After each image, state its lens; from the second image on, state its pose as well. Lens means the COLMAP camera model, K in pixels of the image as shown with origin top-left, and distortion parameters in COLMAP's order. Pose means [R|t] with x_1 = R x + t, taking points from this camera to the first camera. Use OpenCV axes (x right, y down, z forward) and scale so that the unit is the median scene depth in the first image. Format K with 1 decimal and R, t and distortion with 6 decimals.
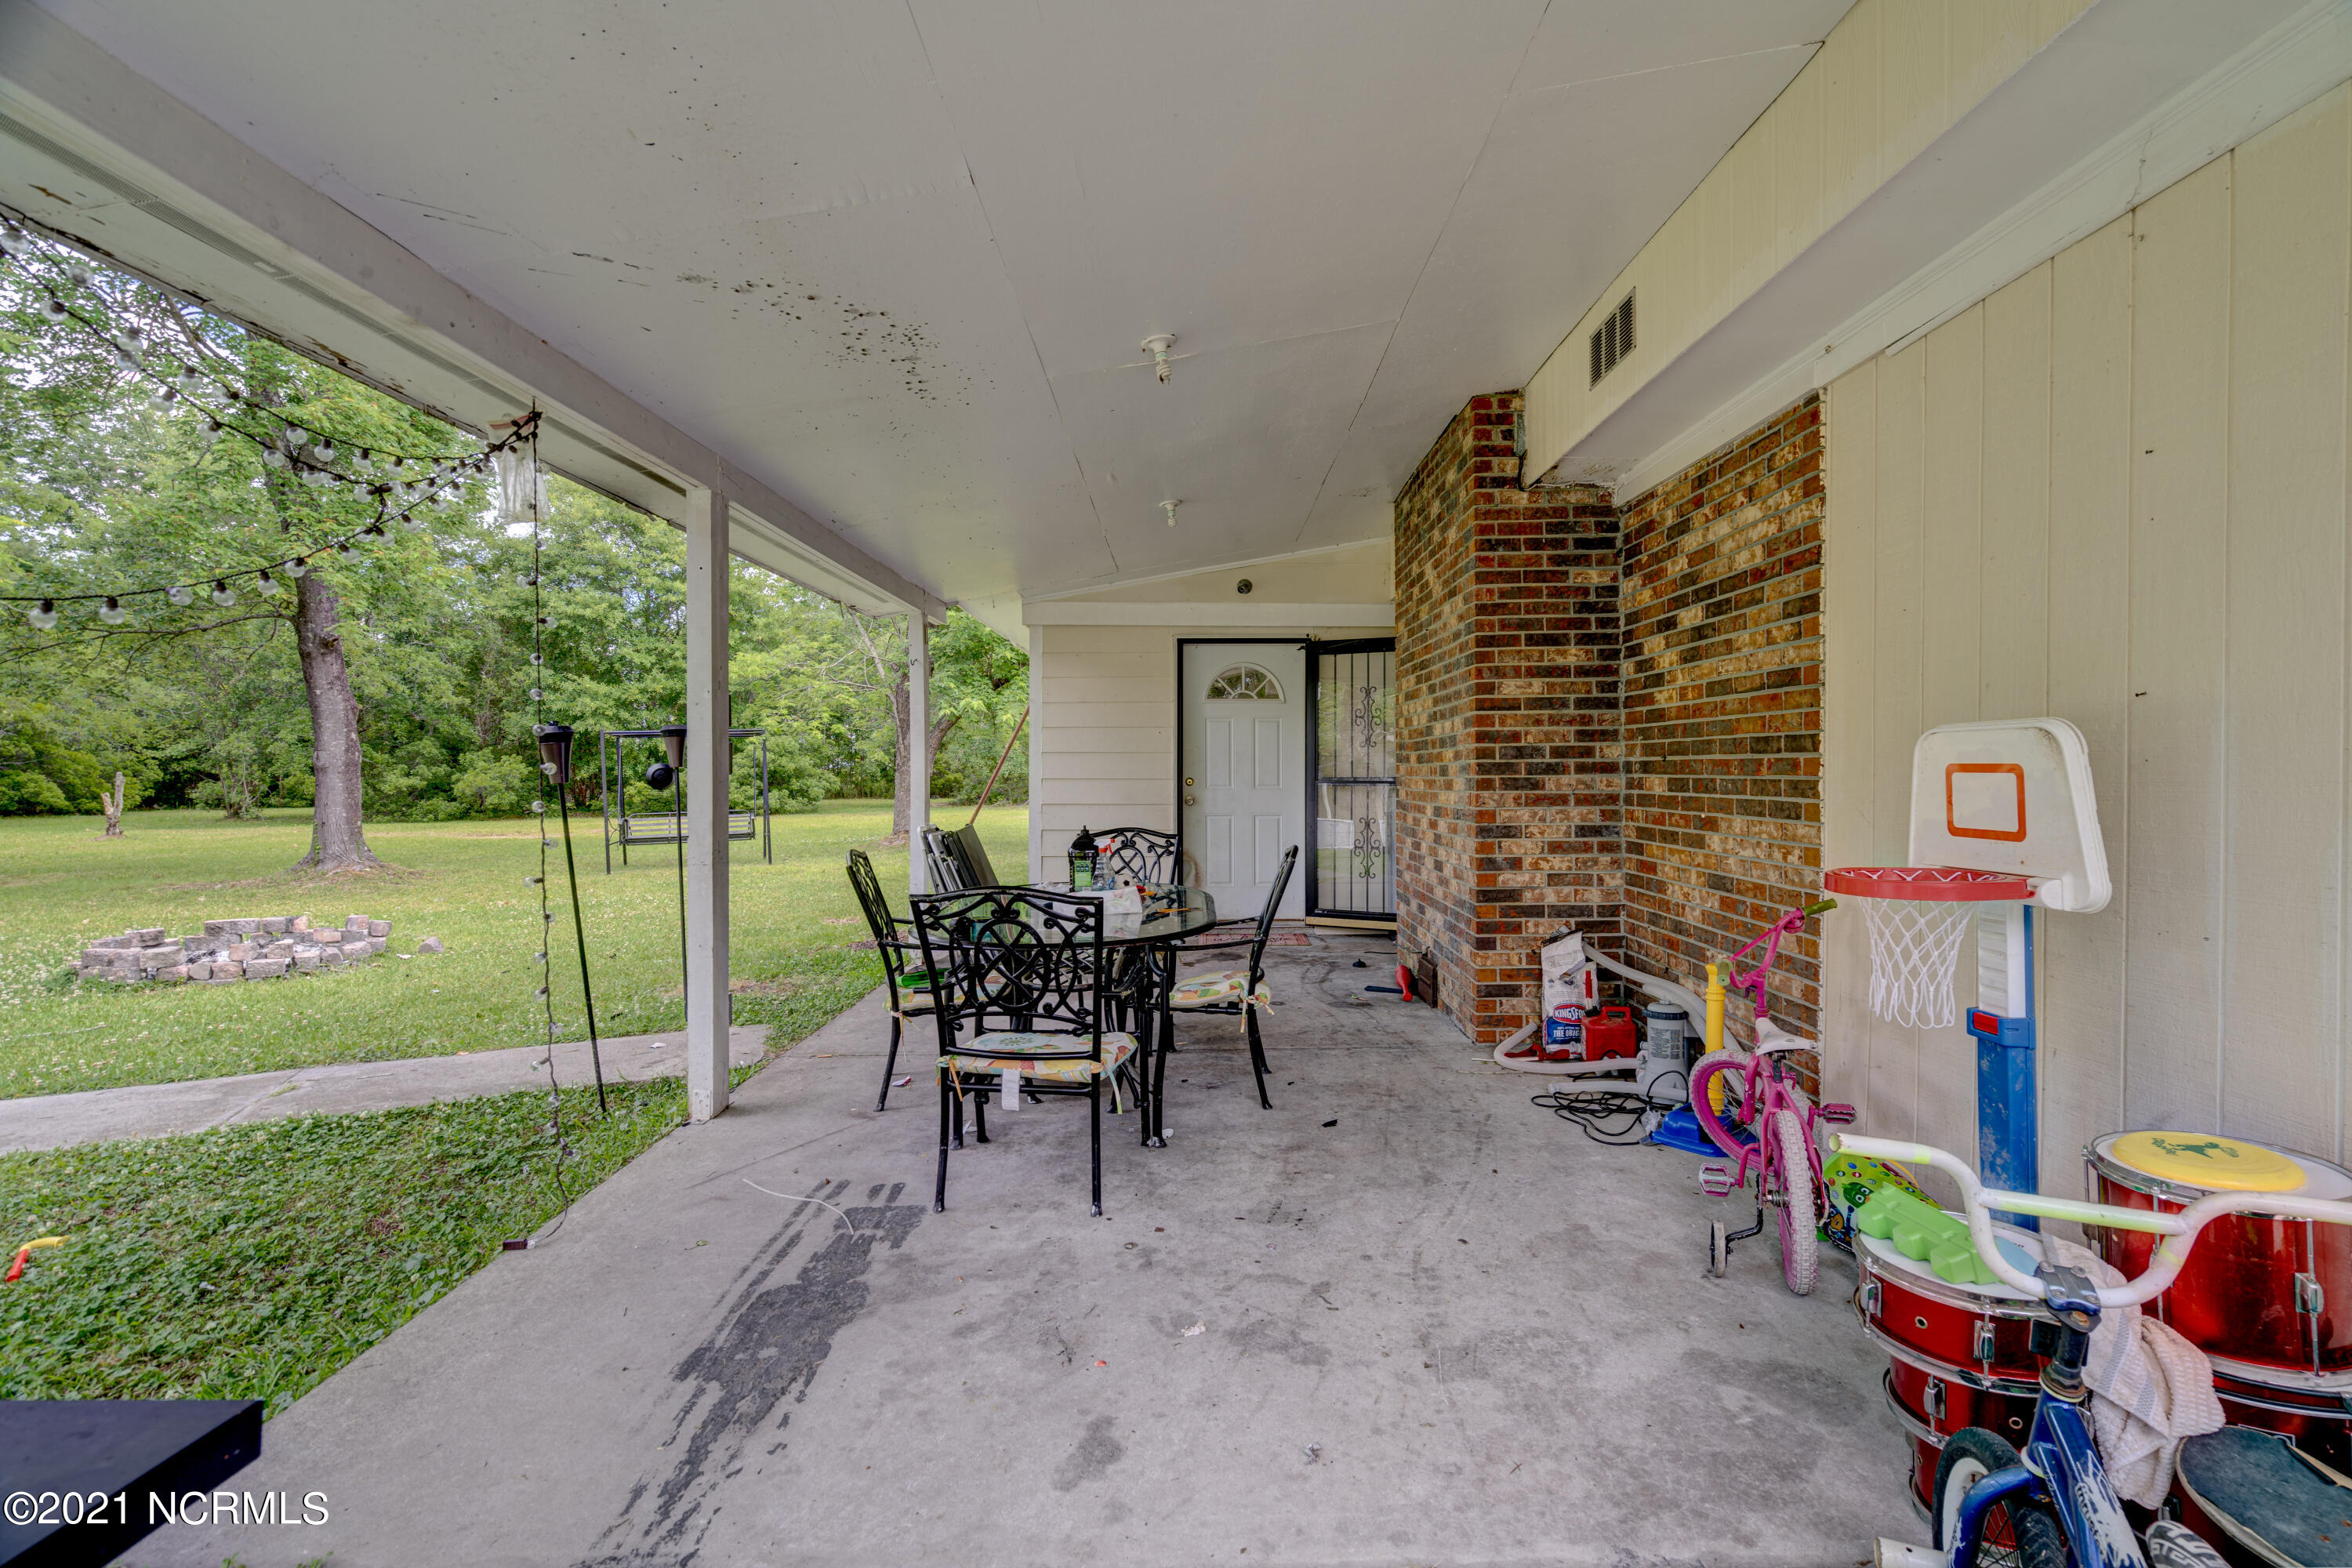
lens RADIAL K [[1089.9, 0, 1188.1], [0, 1089.9, 780.2], [0, 0, 1]] dist [-0.007646, -0.000134]
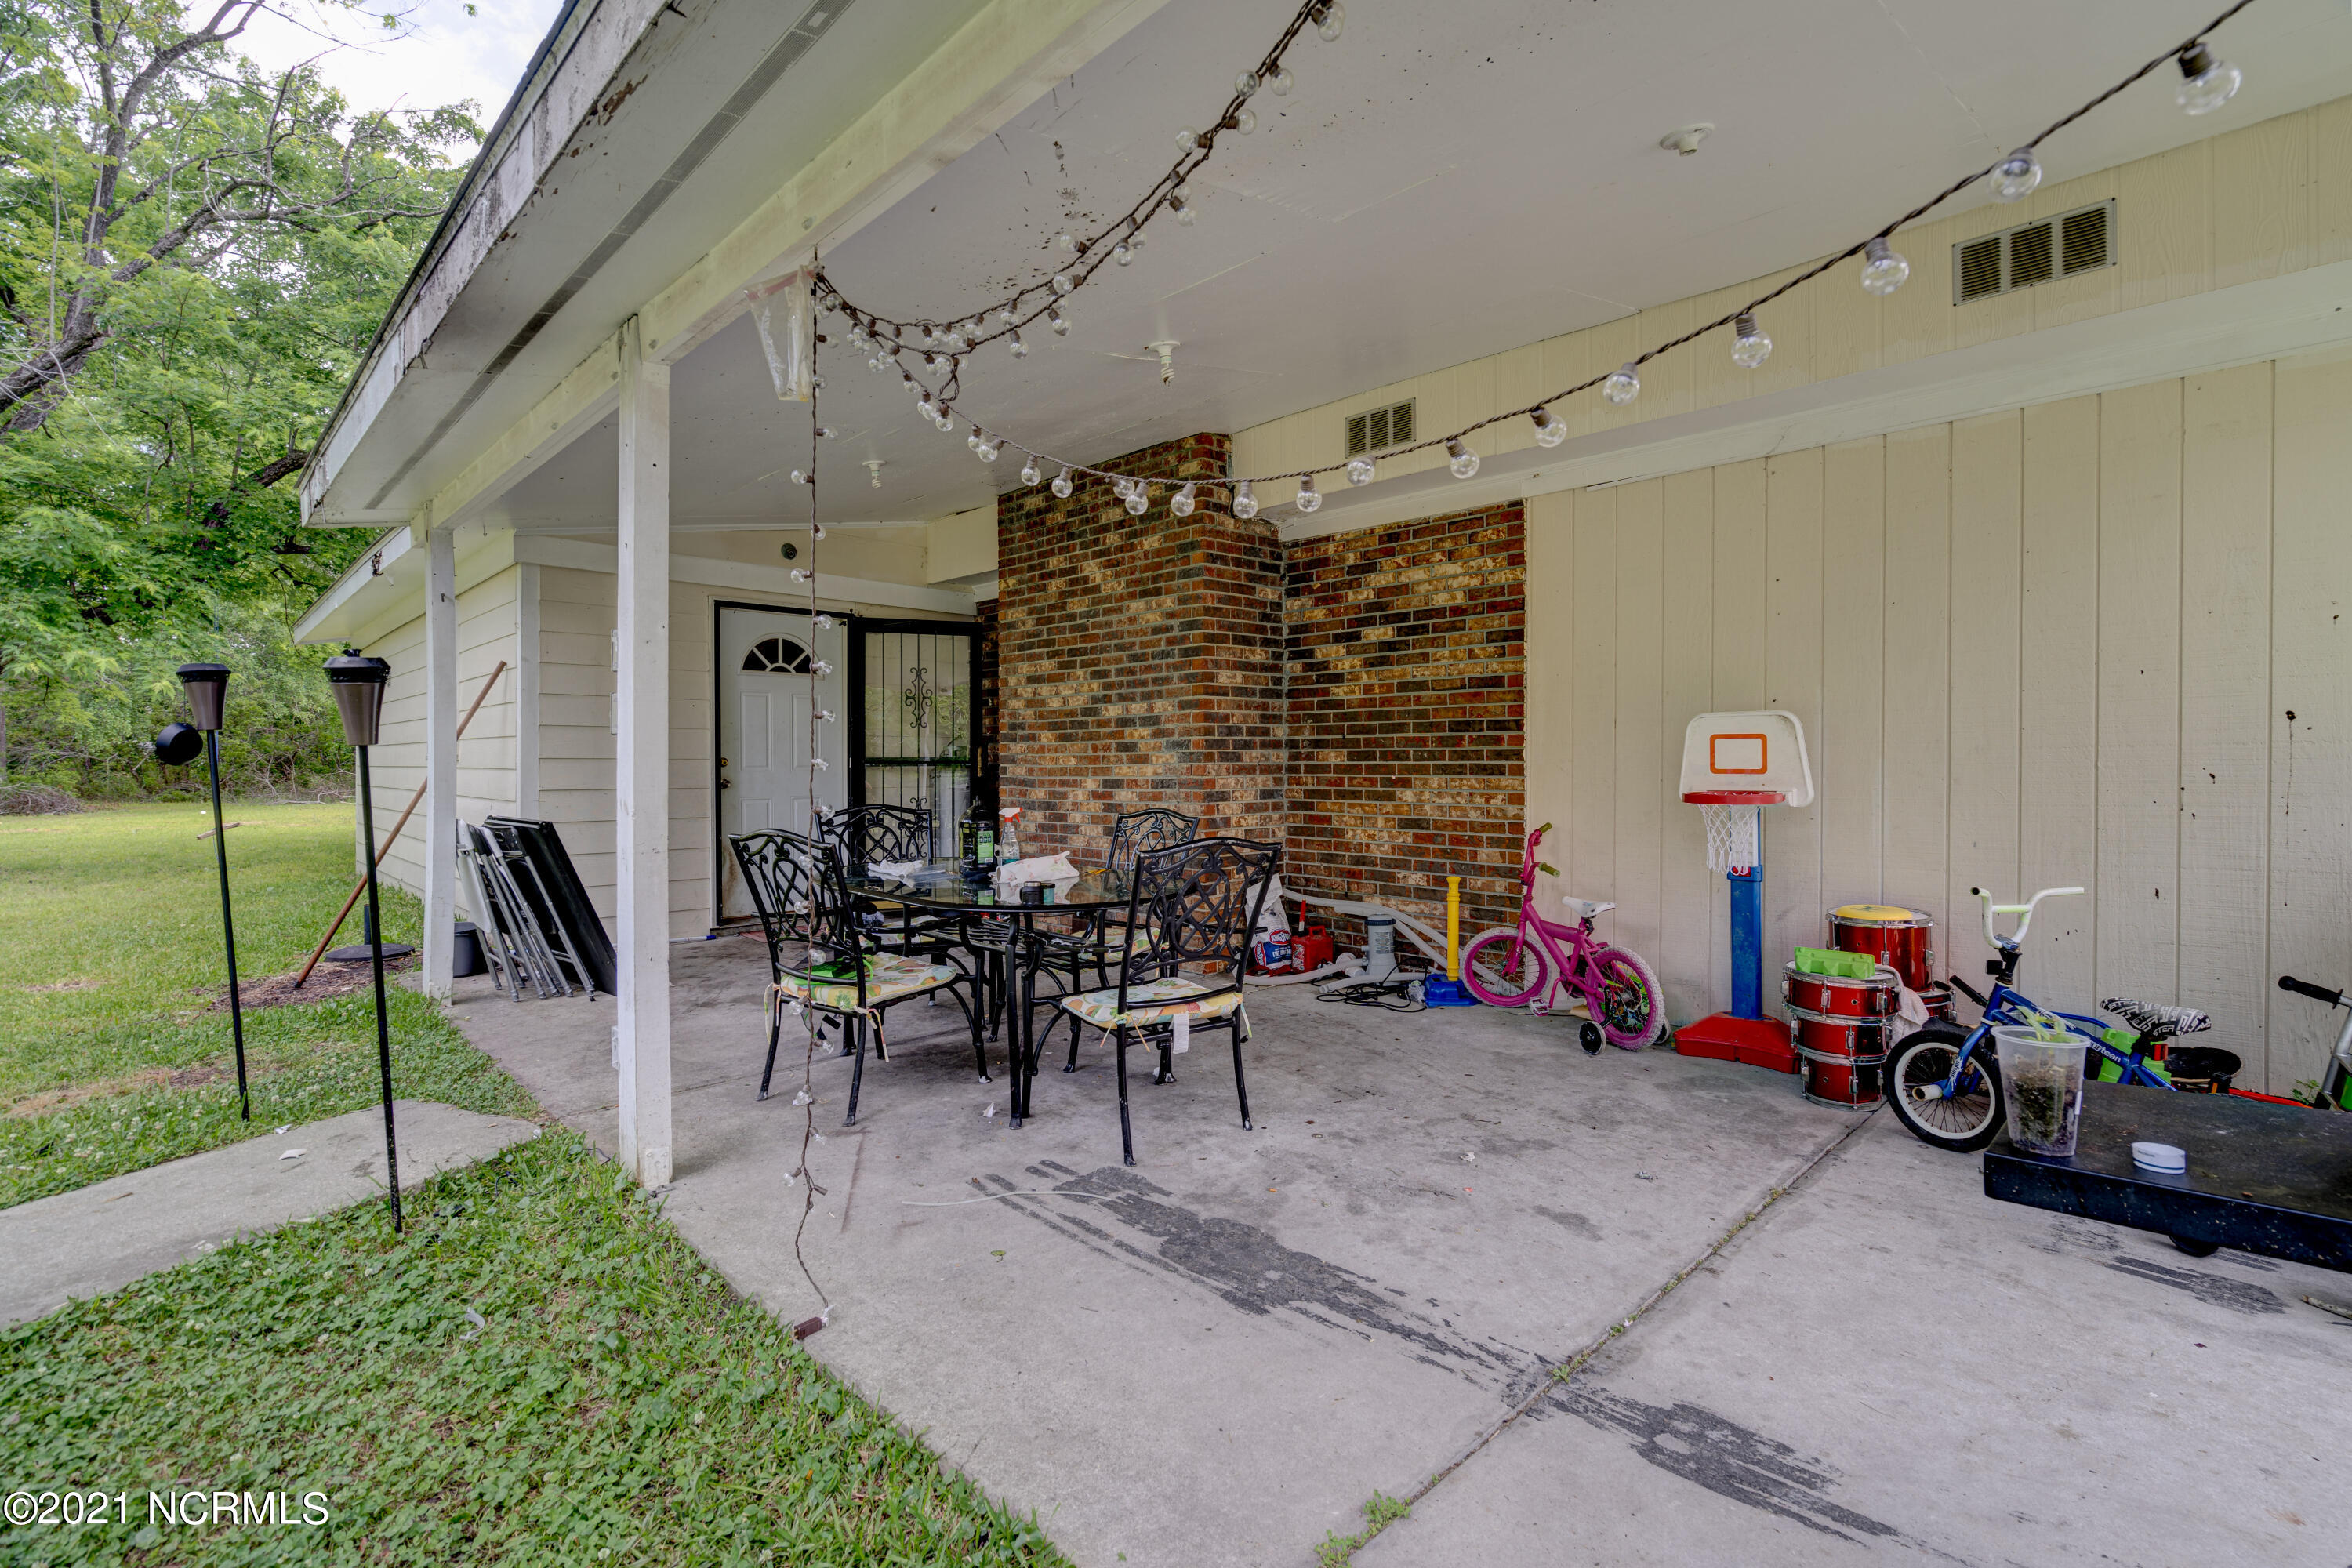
lens RADIAL K [[1089.9, 0, 1245.1], [0, 1089.9, 760.2], [0, 0, 1]] dist [-0.007646, -0.000134]
pose [[0.699784, 0.000620, 0.714354, -0.626092], [0.008500, 0.999922, -0.009195, 0.020991], [-0.714304, 0.012507, 0.699724, 0.149761]]
